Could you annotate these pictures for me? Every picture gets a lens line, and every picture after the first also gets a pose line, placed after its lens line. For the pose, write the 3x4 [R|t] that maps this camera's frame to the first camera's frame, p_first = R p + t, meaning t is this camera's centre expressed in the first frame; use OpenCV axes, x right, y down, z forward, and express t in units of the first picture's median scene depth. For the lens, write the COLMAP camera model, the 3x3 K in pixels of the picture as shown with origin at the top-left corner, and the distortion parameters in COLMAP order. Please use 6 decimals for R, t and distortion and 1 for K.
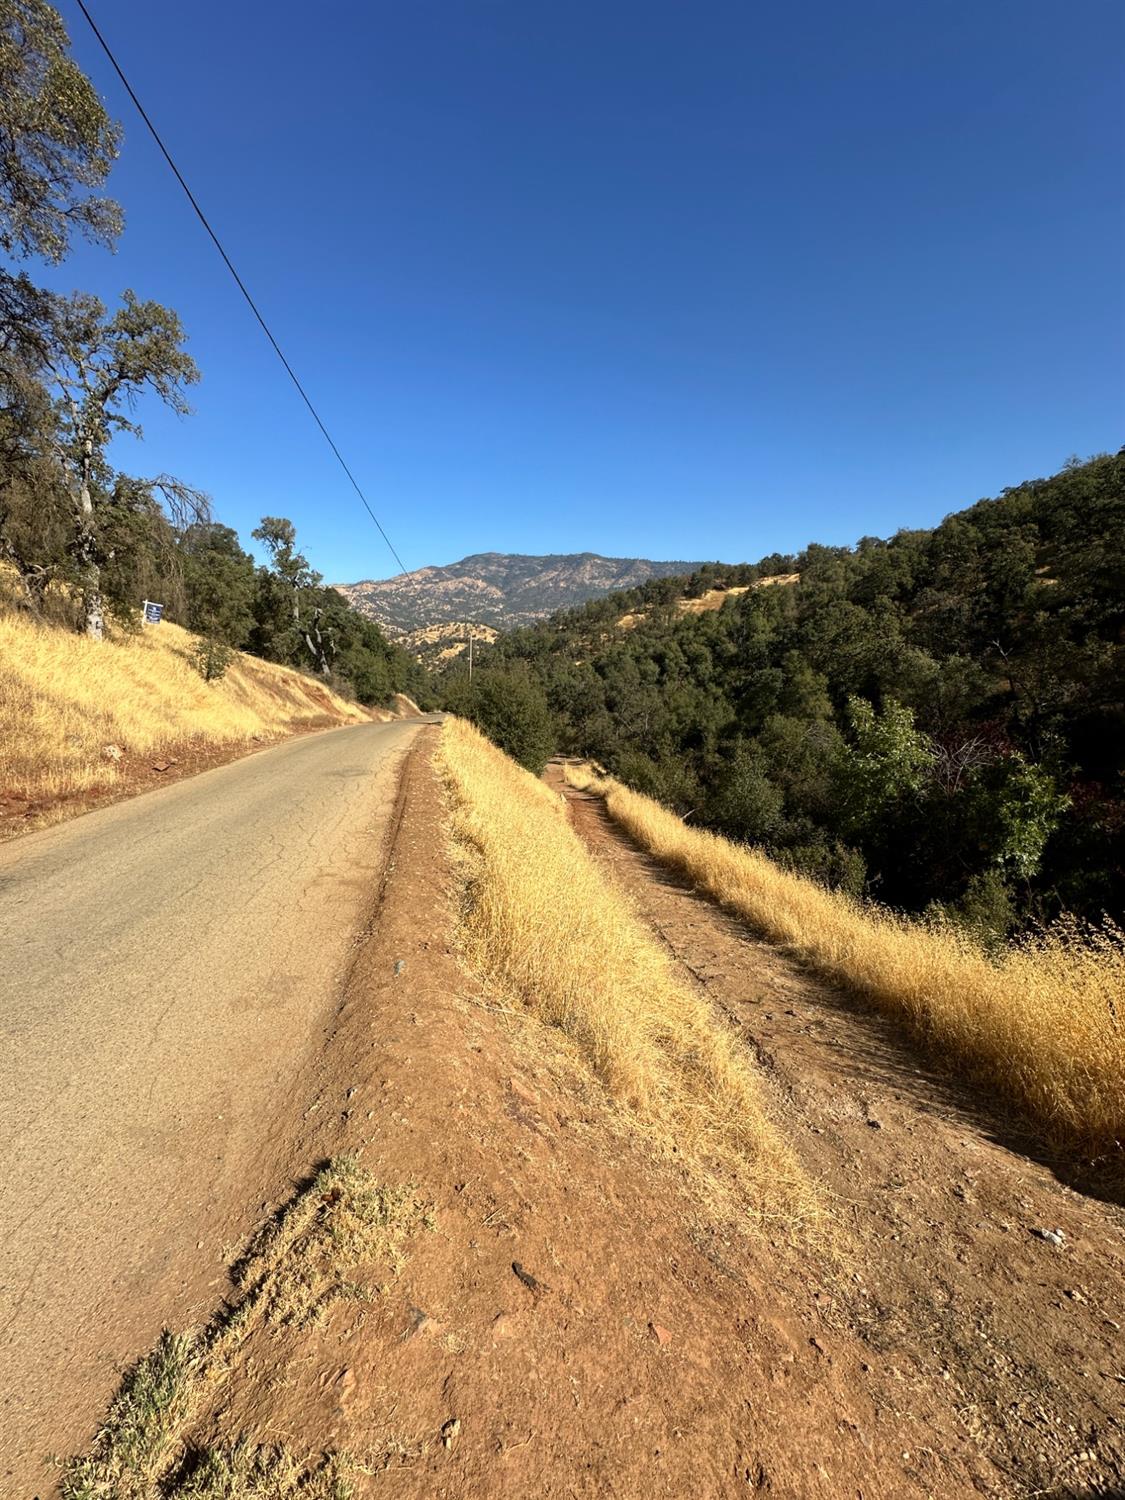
lens RADIAL K [[605.4, 0, 562.5], [0, 605.4, 750.0], [0, 0, 1]] dist [-0.001122, 0.000053]
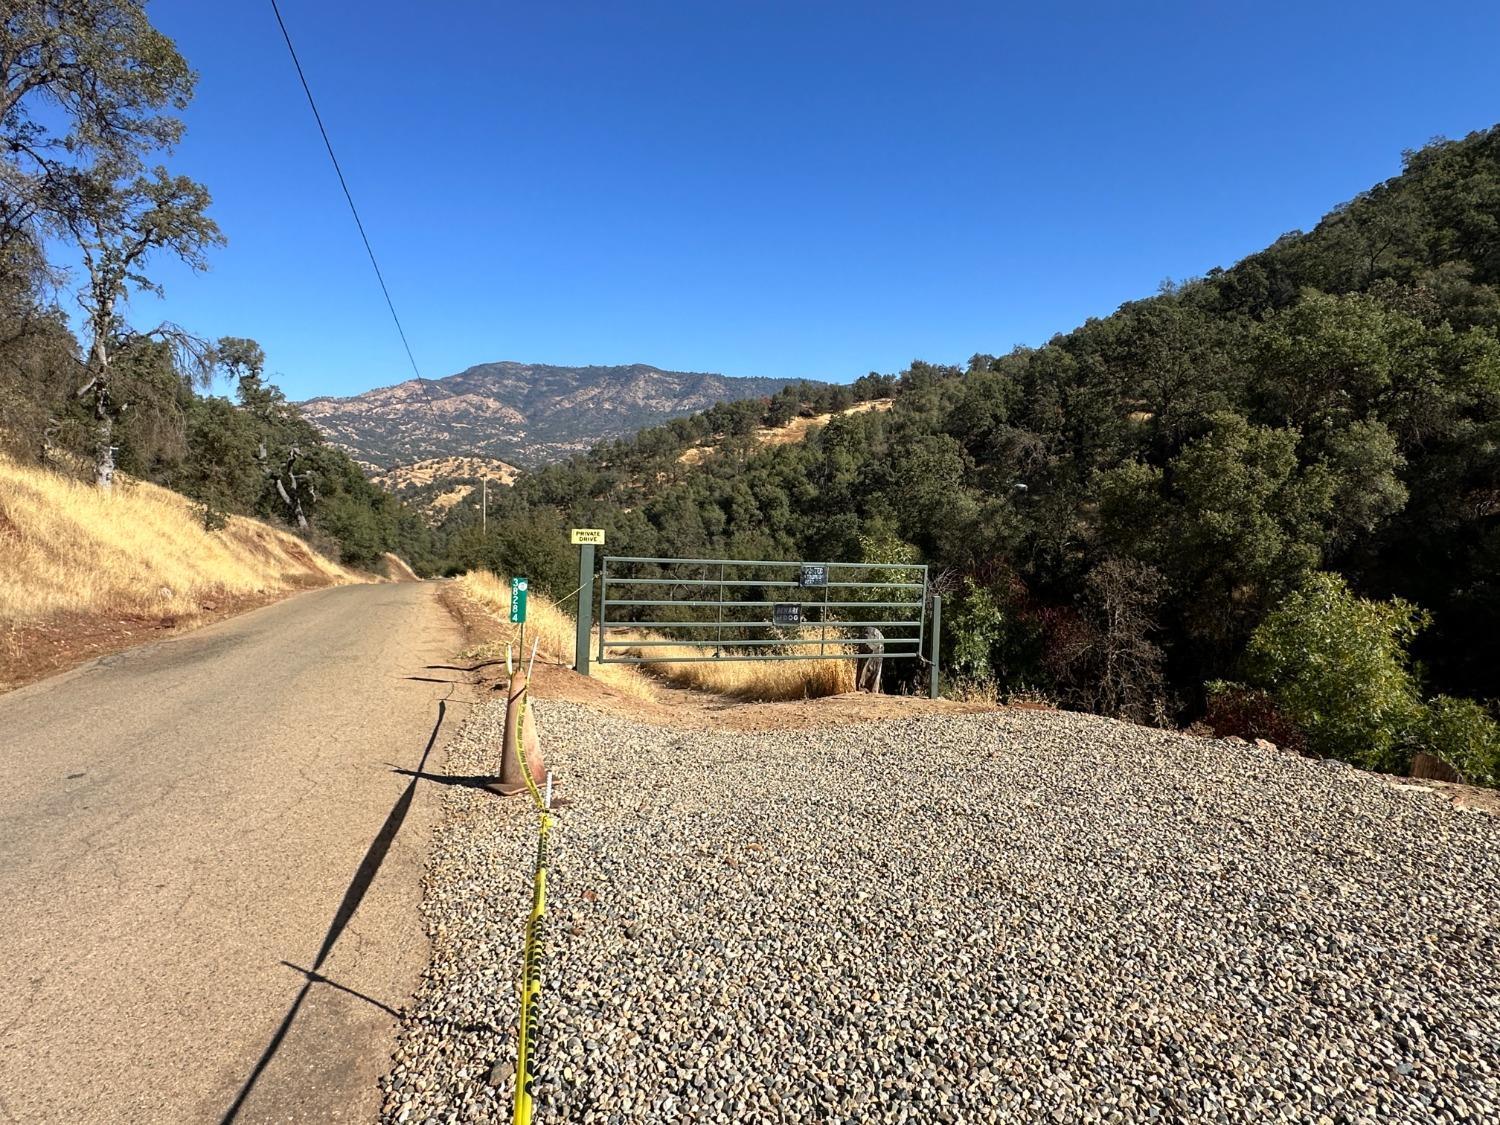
lens RADIAL K [[822.4, 0, 750.0], [0, 822.4, 562.5], [0, 0, 1]] dist [0.003387, 0.000463]
pose [[0.985744, -0.022854, 0.166694, 0.006912], [0.035970, 0.996452, -0.076094, 0.012233], [-0.164363, 0.081005, 0.983068, -0.080984]]
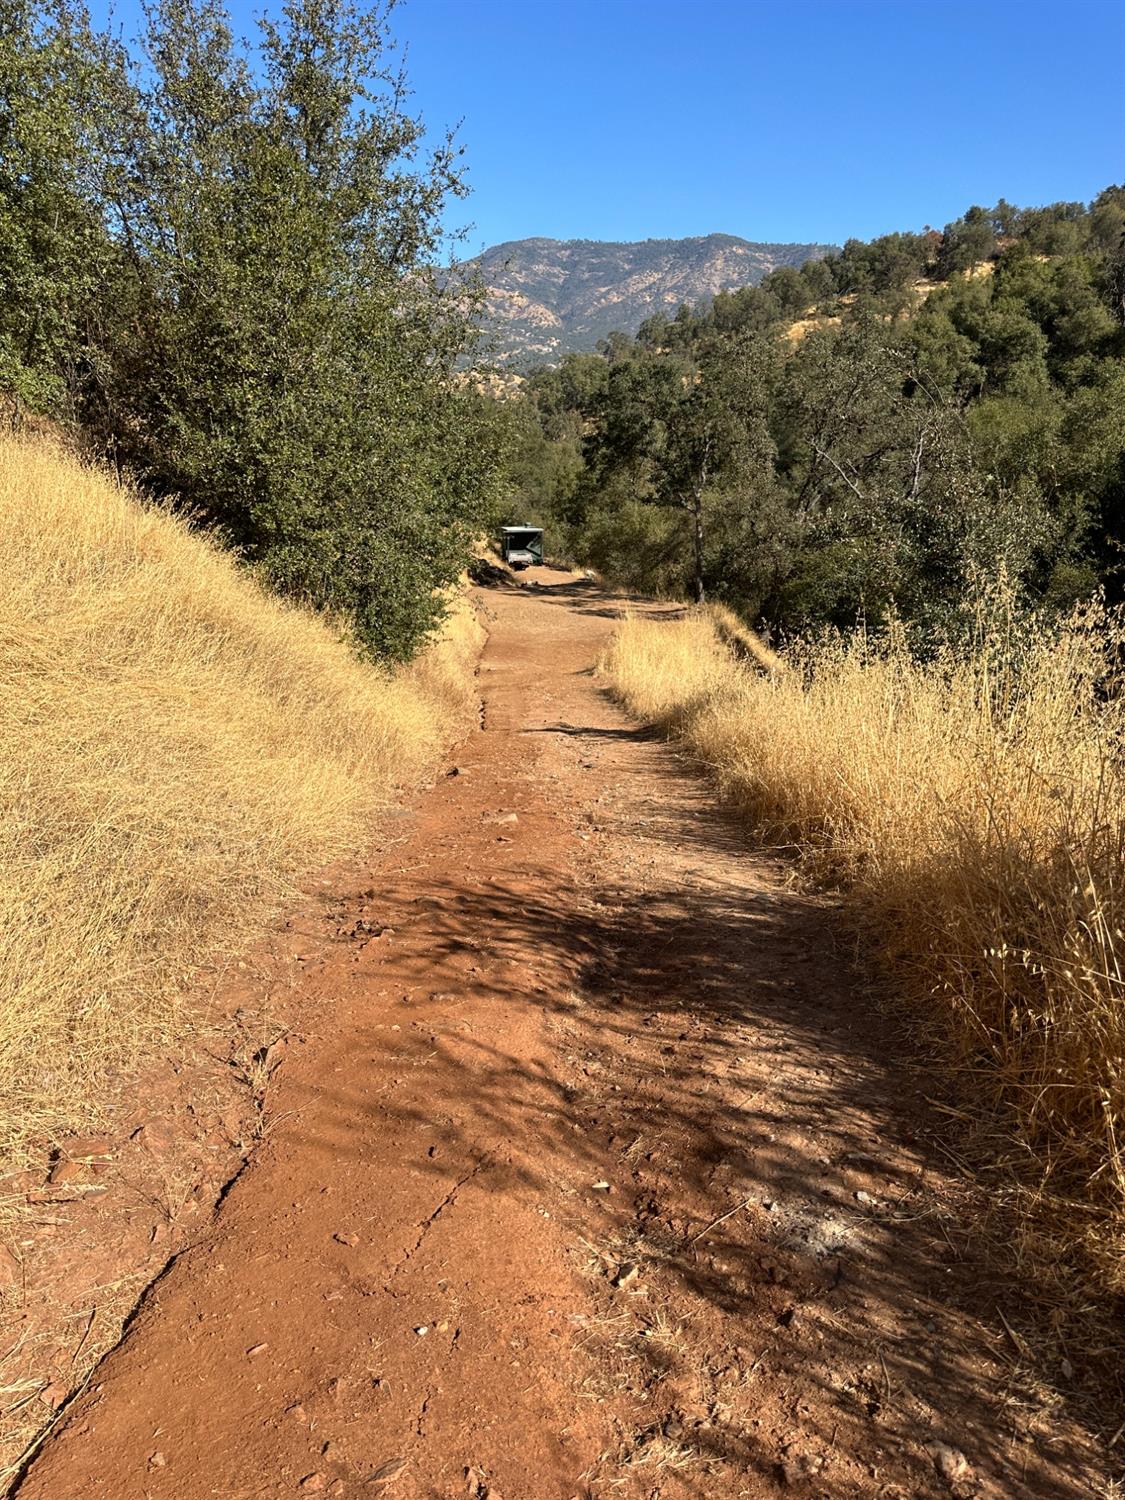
lens RADIAL K [[1083.2, 0, 562.5], [0, 1083.2, 750.0], [0, 0, 1]] dist [0.008647, 0.001496]
pose [[0.995774, 0.023349, -0.088824, 0.013054], [-0.011944, 0.991853, 0.126830, 0.013724], [0.091062, -0.125233, 0.987939, 0.273375]]
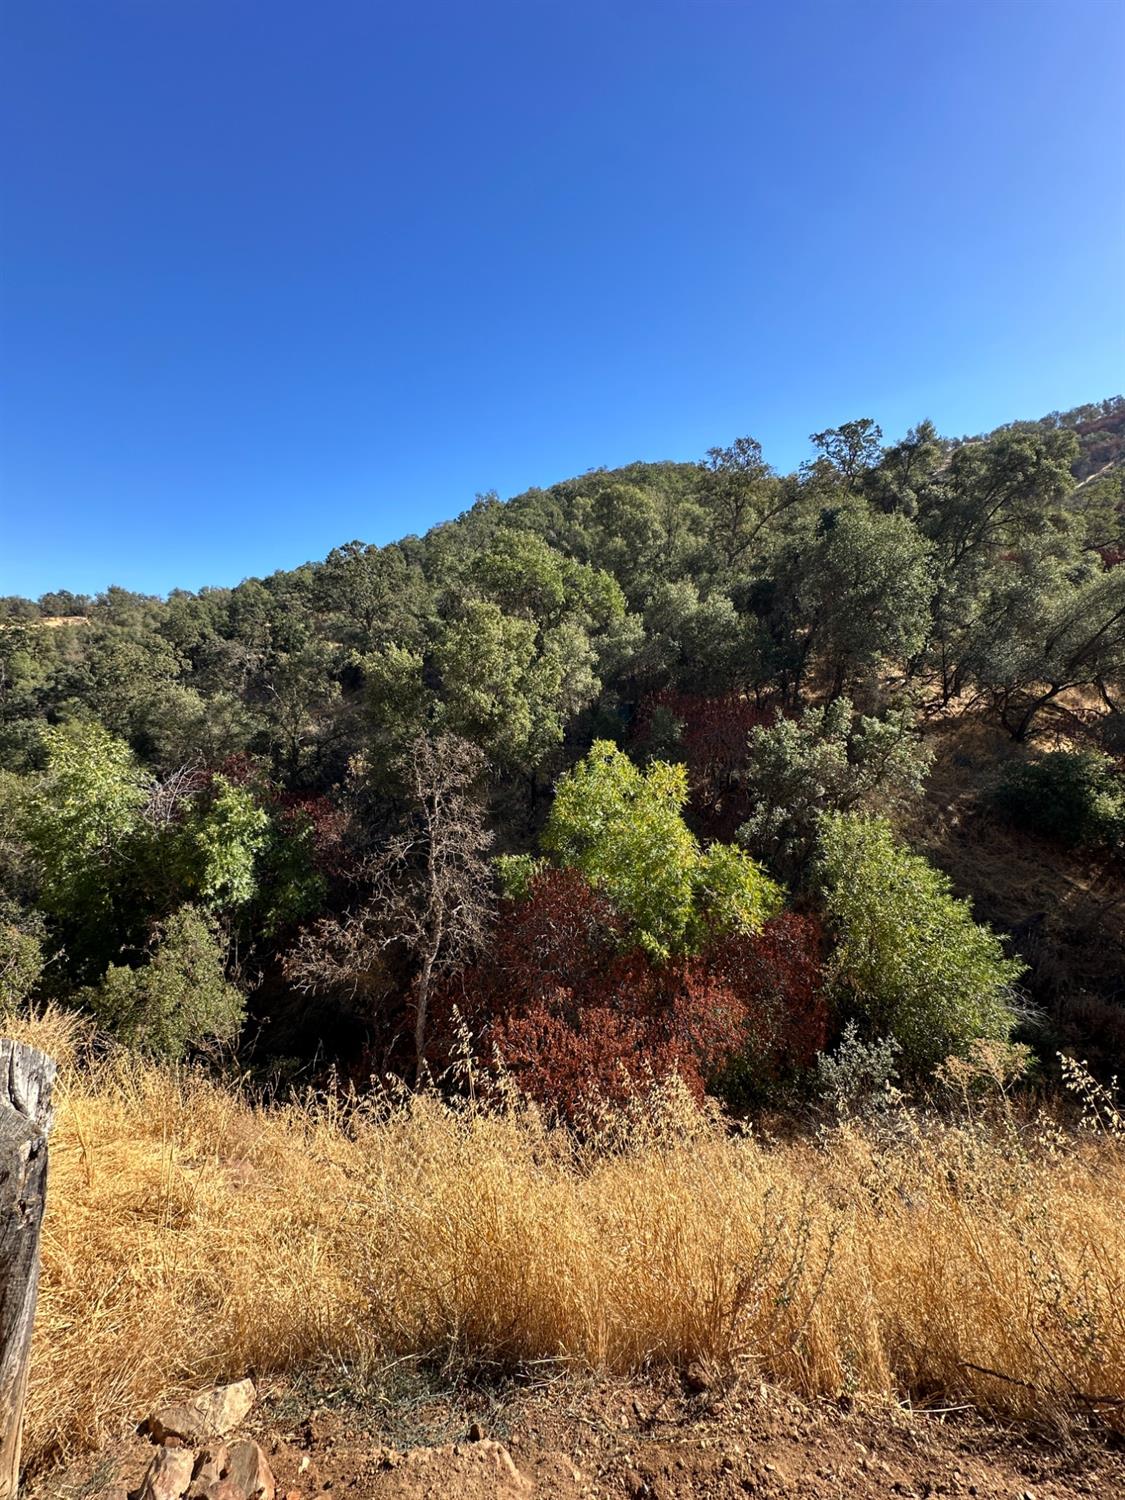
lens RADIAL K [[605.4, 0, 562.5], [0, 605.4, 750.0], [0, 0, 1]] dist [-0.001122, 0.000053]
pose [[0.542301, -0.058015, 0.838179, 0.036553], [0.136069, 0.990508, -0.019478, 0.008549], [-0.829093, 0.124613, 0.545048, 0.003371]]
